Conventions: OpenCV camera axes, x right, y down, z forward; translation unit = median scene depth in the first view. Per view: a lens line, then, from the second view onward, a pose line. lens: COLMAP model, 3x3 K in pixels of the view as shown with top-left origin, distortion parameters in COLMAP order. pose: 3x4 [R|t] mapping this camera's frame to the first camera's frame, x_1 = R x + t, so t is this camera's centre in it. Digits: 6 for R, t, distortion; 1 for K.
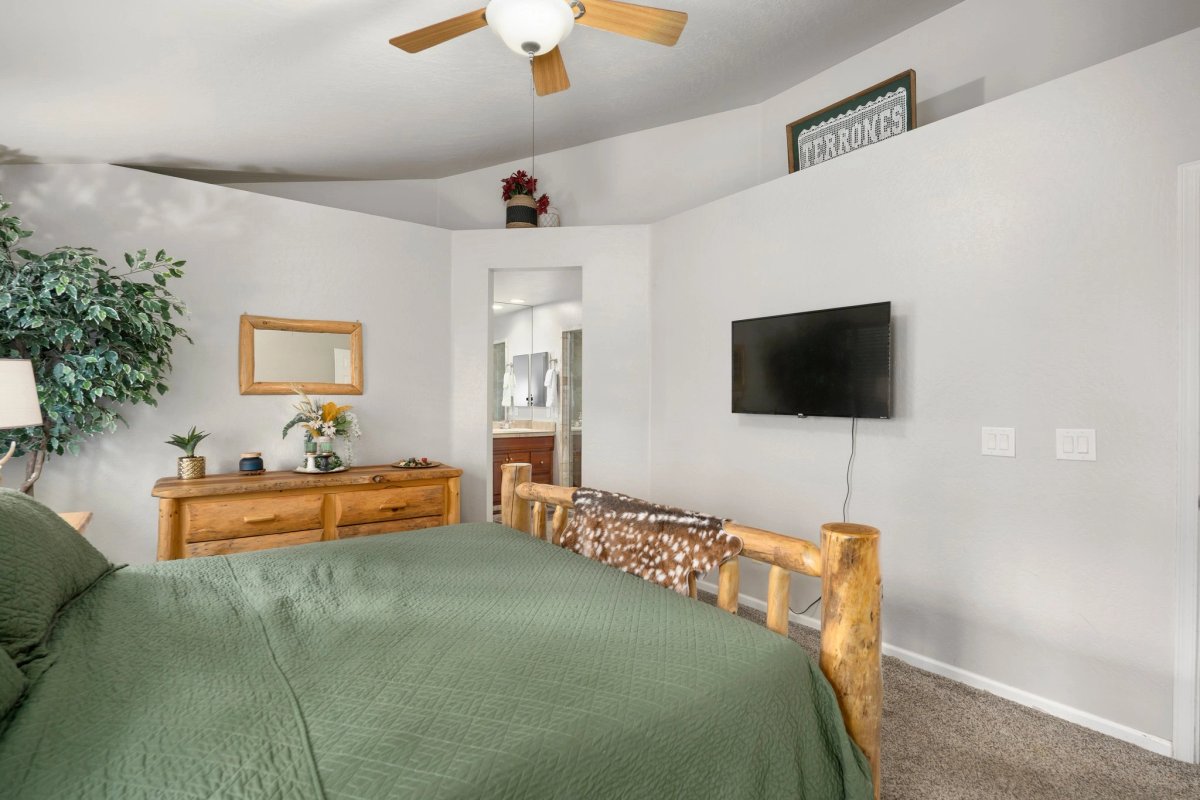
lens RADIAL K [[576.6, 0, 599.7], [0, 576.6, 401.8], [0, 0, 1]] dist [-0.002432, -0.000499]
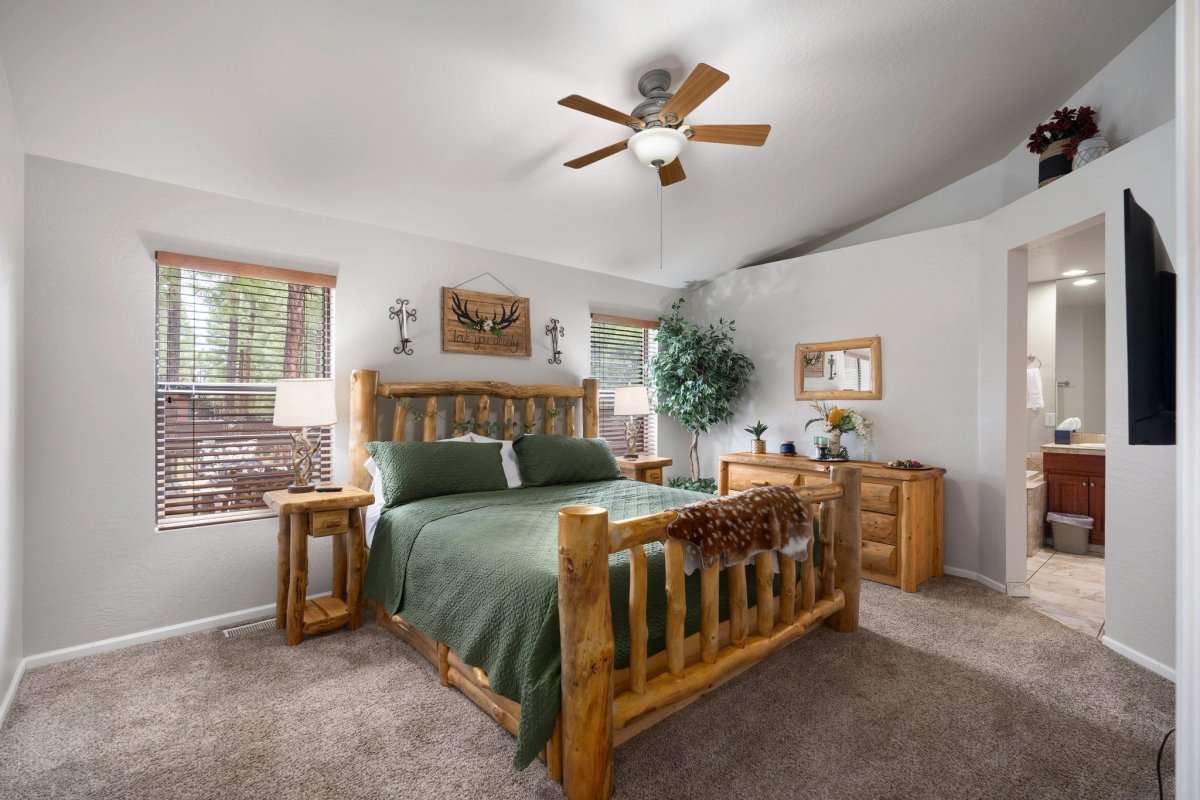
lens RADIAL K [[531.6, 0, 599.0], [0, 531.6, 401.3], [0, 0, 1]] dist [-0.003337, -0.000043]
pose [[0.091135, -0.004665, -0.995828, 0.691563], [-0.005277, 0.999973, -0.005168, -0.000875], [0.995825, 0.005726, 0.091108, 0.419042]]
